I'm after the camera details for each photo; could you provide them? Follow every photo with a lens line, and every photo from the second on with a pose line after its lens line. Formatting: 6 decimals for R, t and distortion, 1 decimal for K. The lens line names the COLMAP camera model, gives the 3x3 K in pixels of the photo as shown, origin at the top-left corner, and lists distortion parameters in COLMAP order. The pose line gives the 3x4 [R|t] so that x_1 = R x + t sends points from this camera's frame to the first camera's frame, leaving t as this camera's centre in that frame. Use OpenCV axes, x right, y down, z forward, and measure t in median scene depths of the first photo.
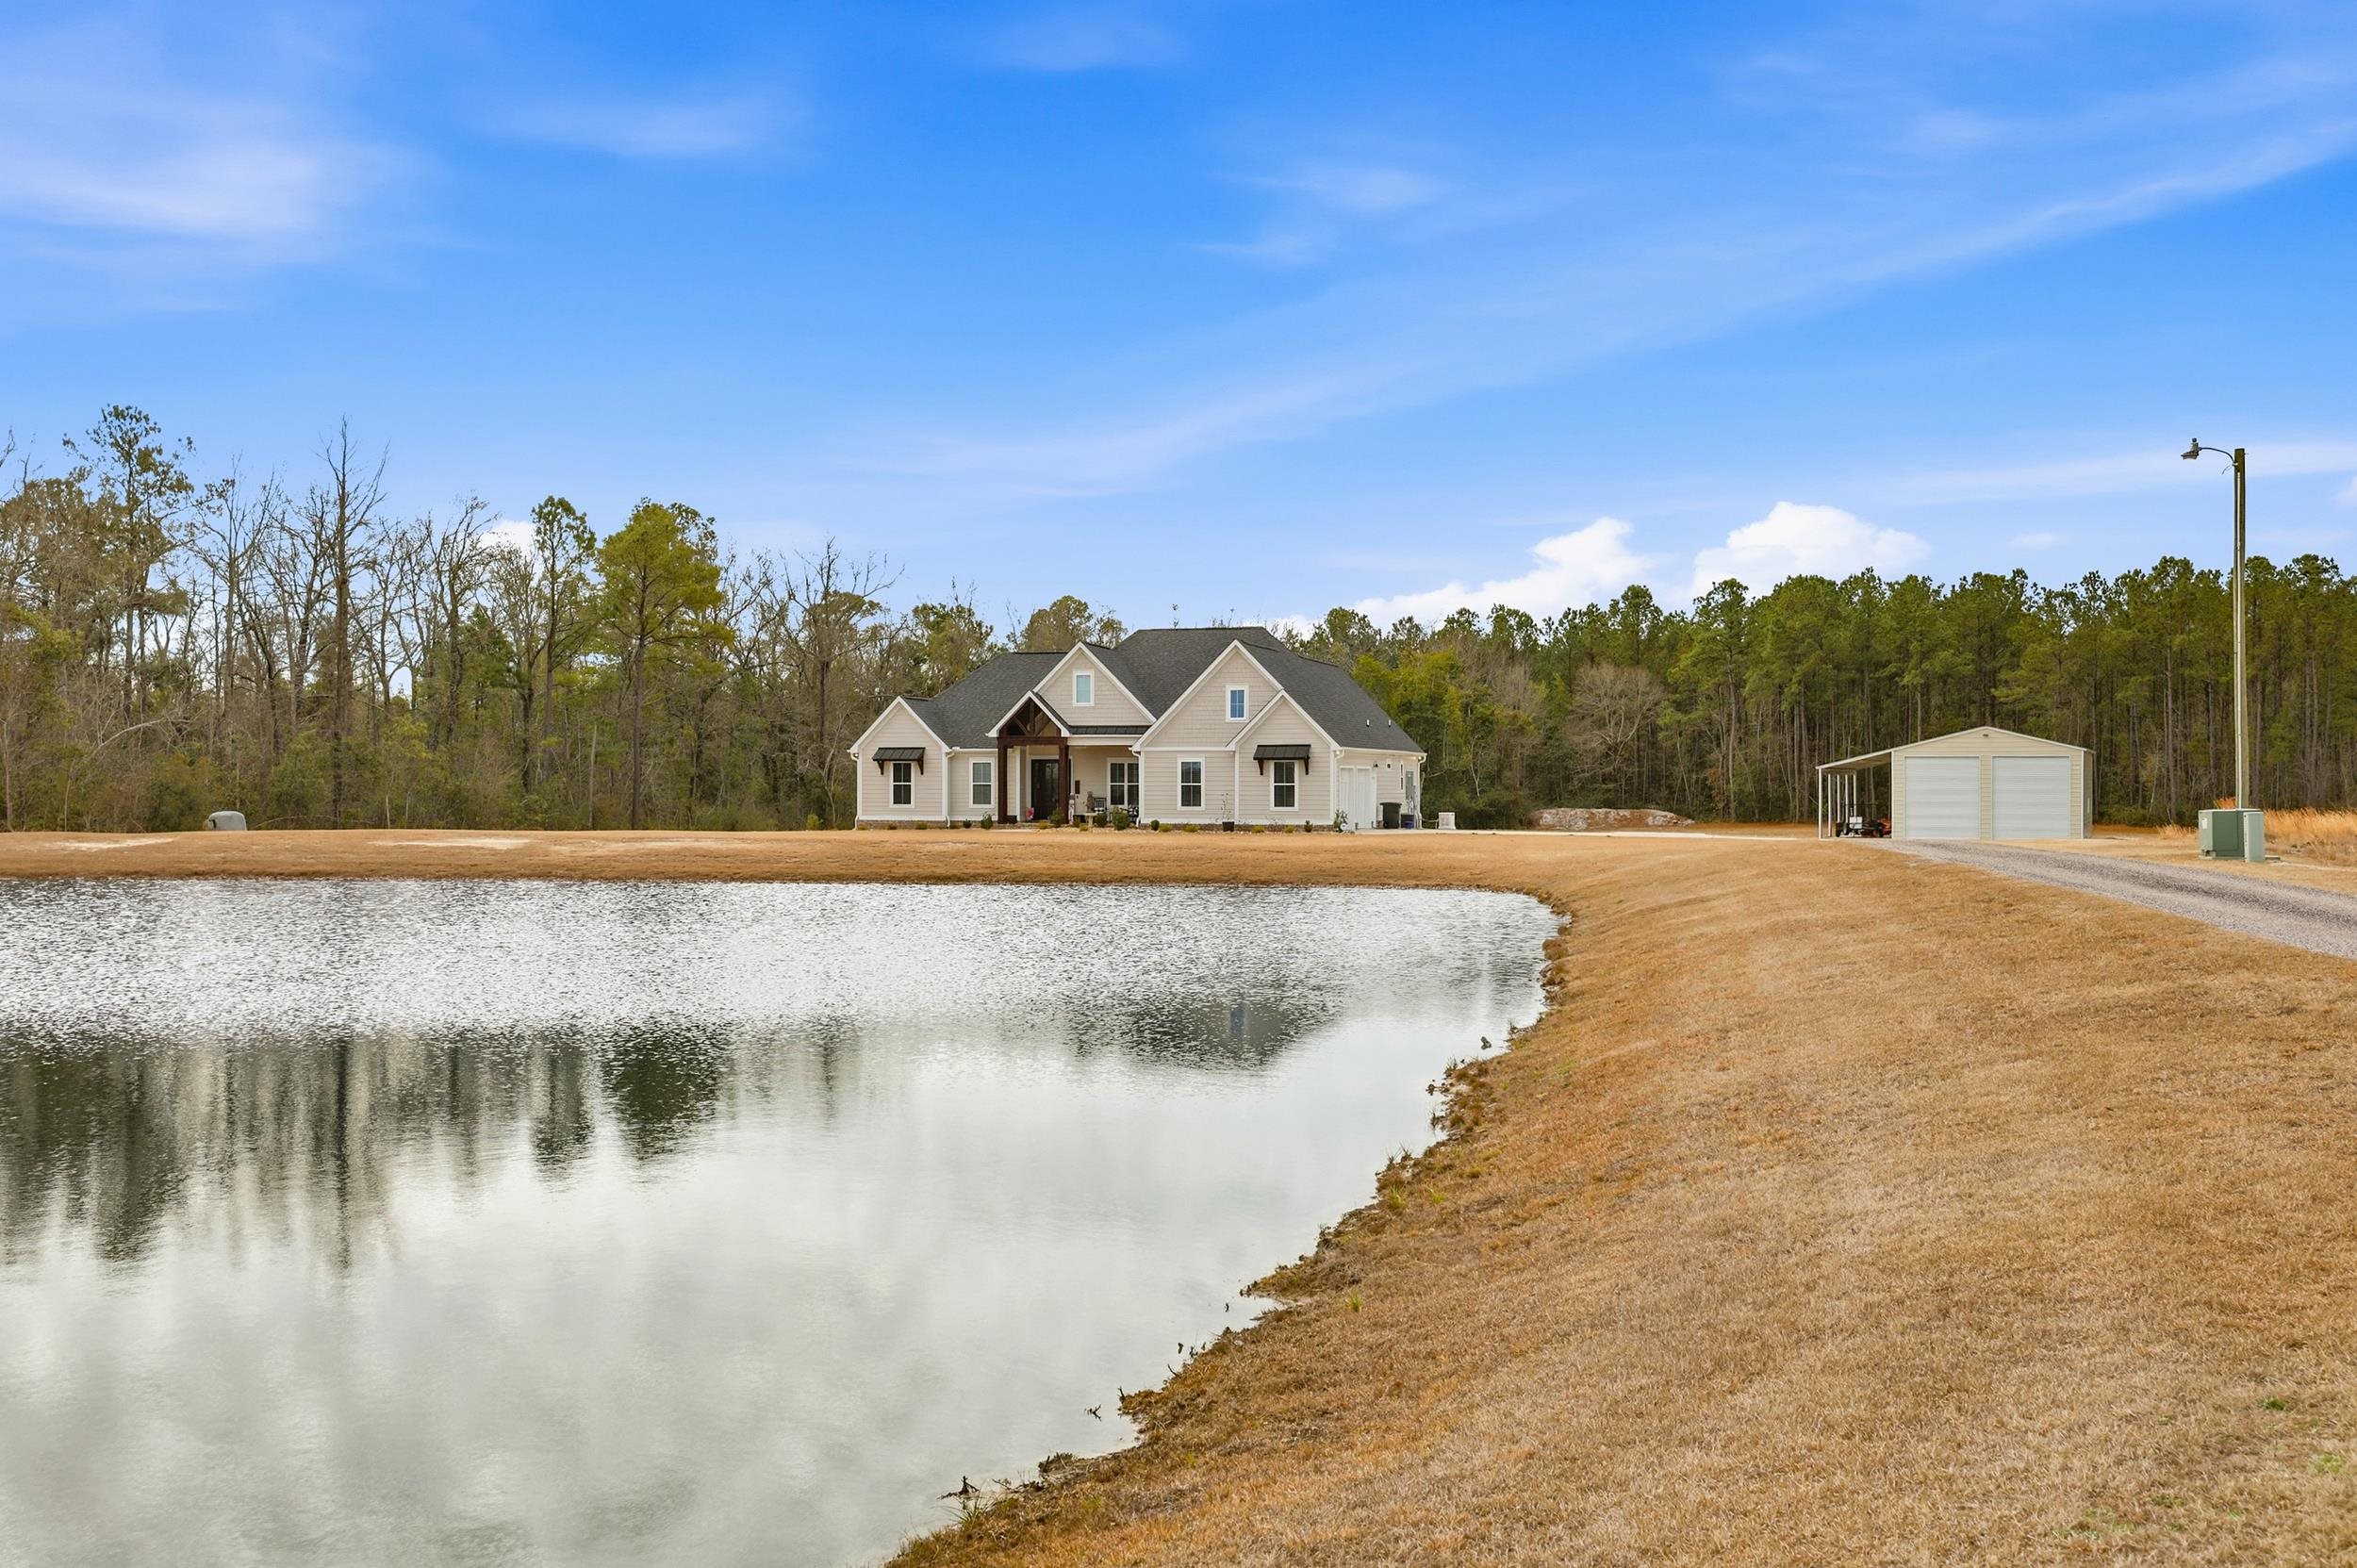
lens RADIAL K [[2303.9, 0, 1178.5], [0, 2303.9, 784.0], [0, 0, 1]] dist [0.039393, -0.001003]
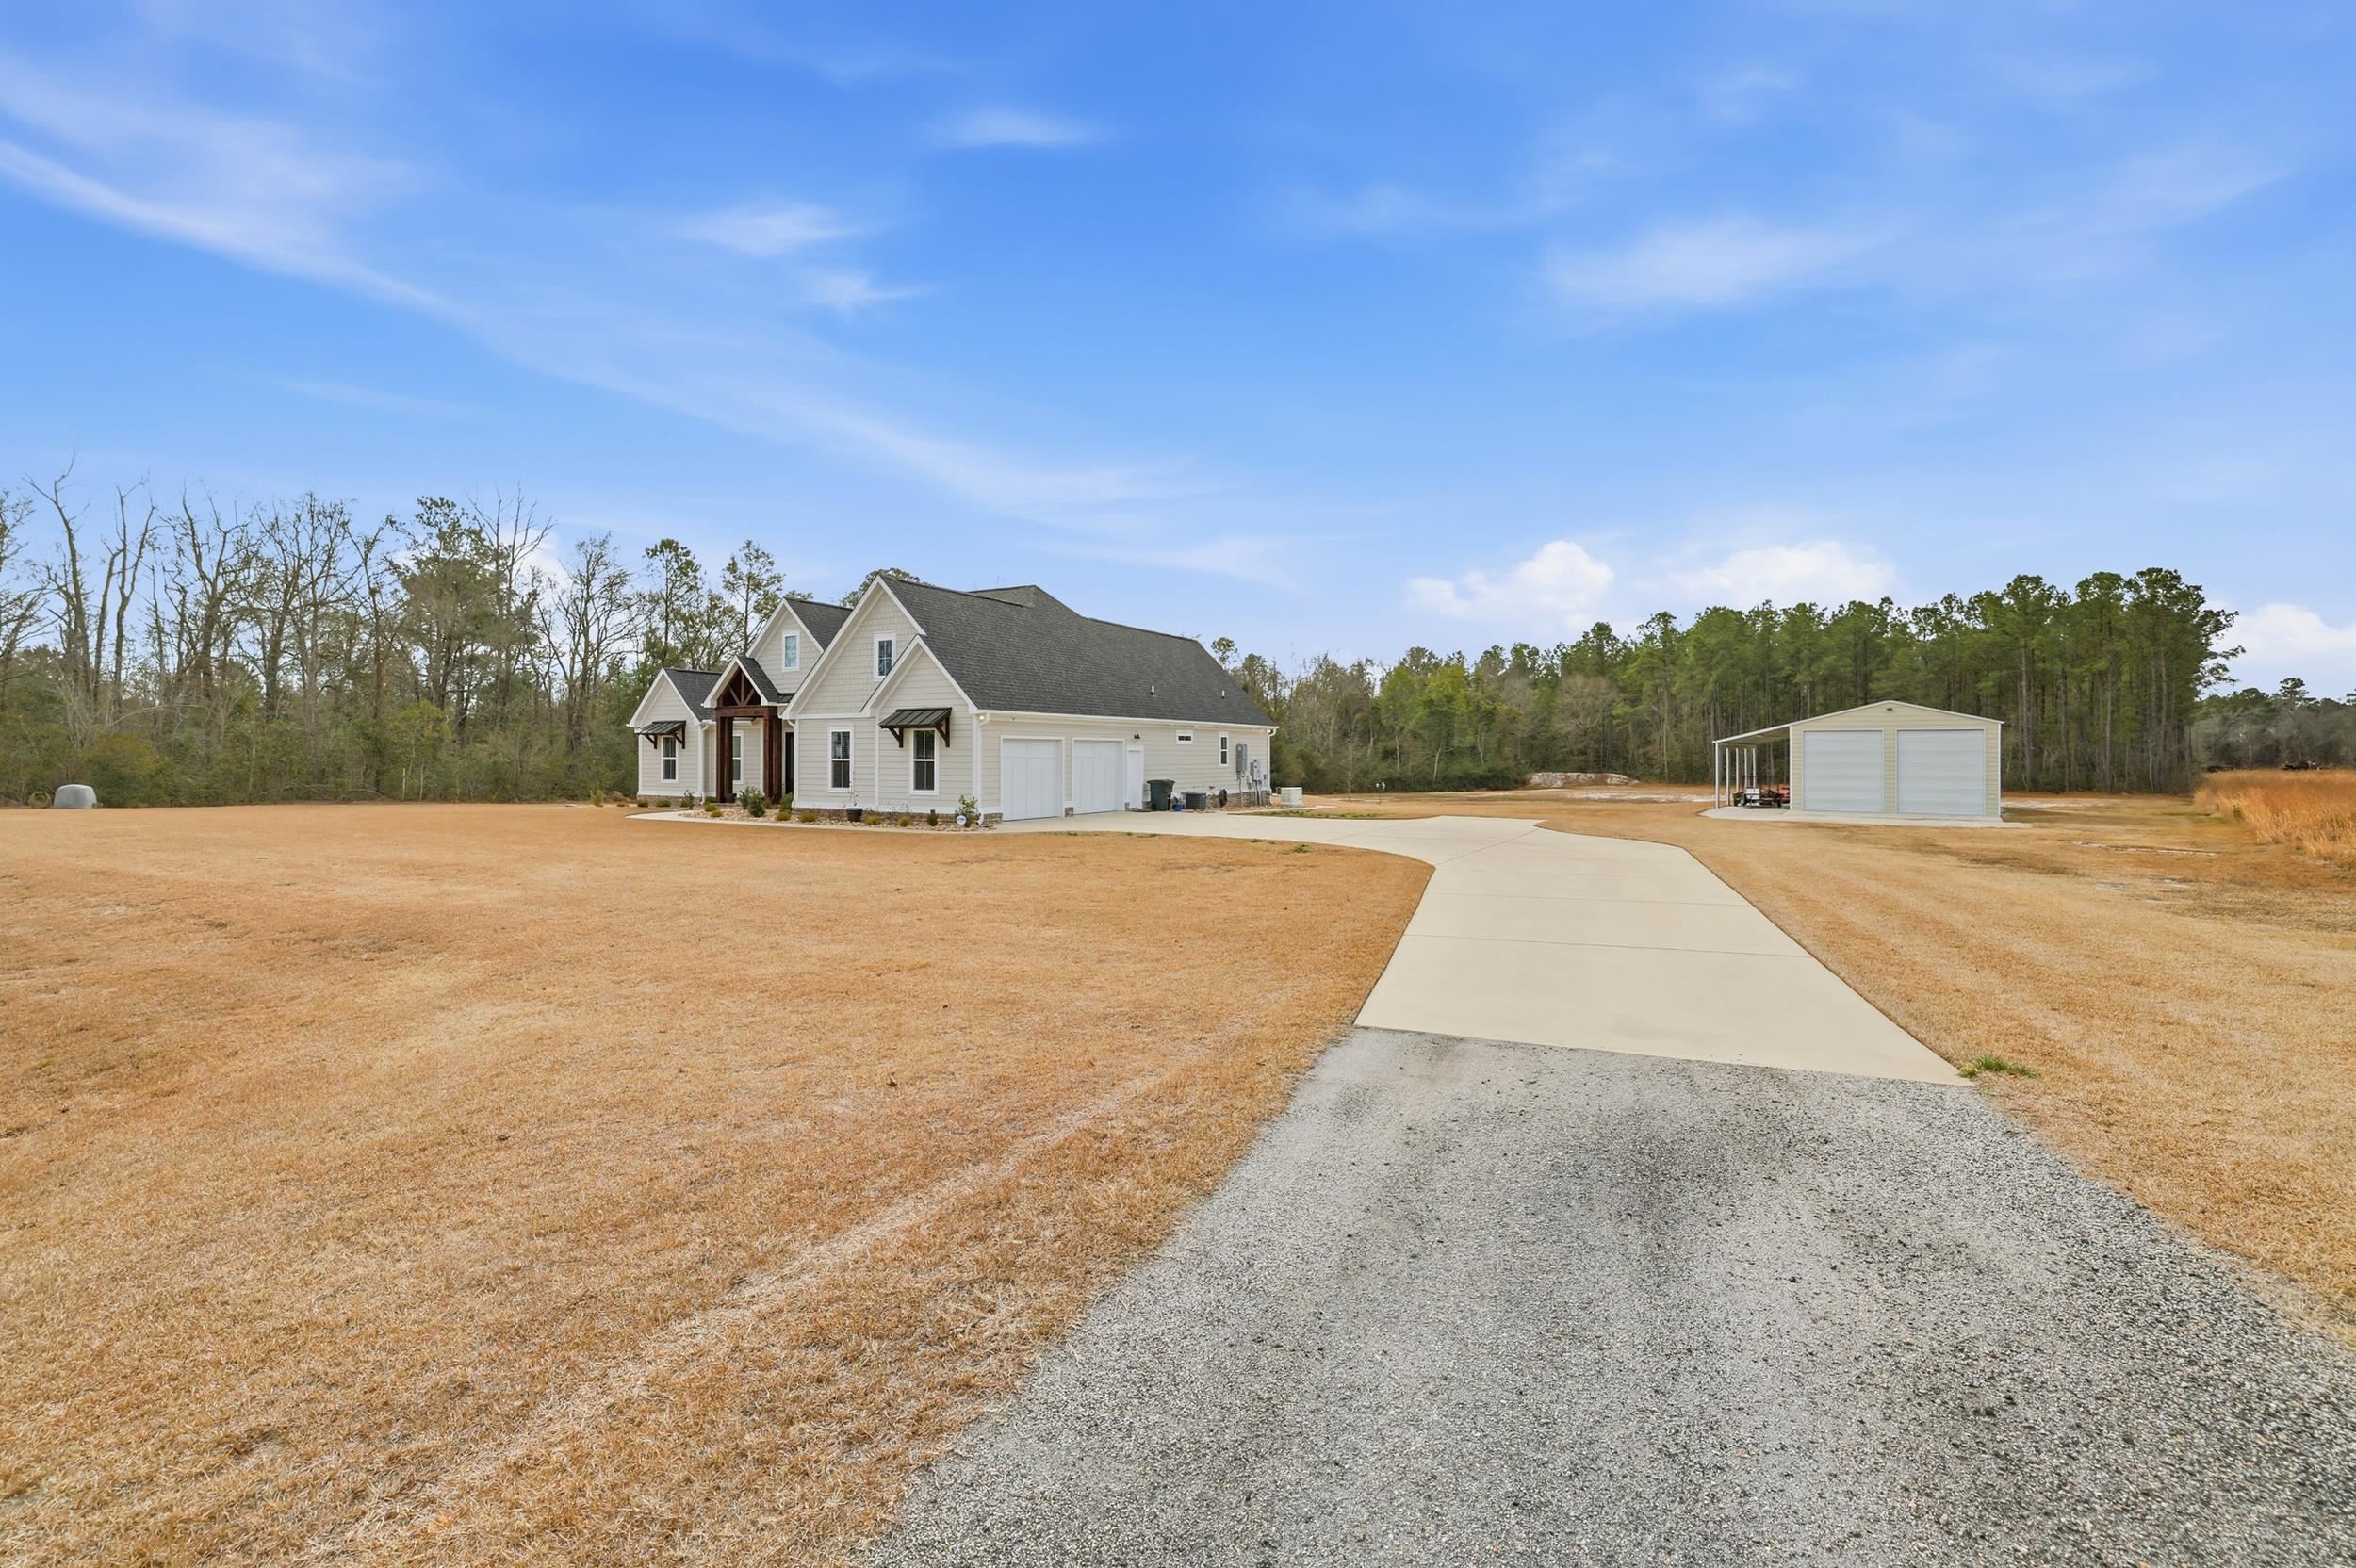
lens RADIAL K [[1041.7, 0, 1188.8], [0, 1041.7, 740.6], [0, 0, 1]] dist [-0.047115, 0.017831]
pose [[0.974514, -0.002943, -0.224307, 0.190331], [-0.000189, 0.999903, -0.013939, -0.001423], [0.224326, 0.013626, 0.974419, 0.625876]]
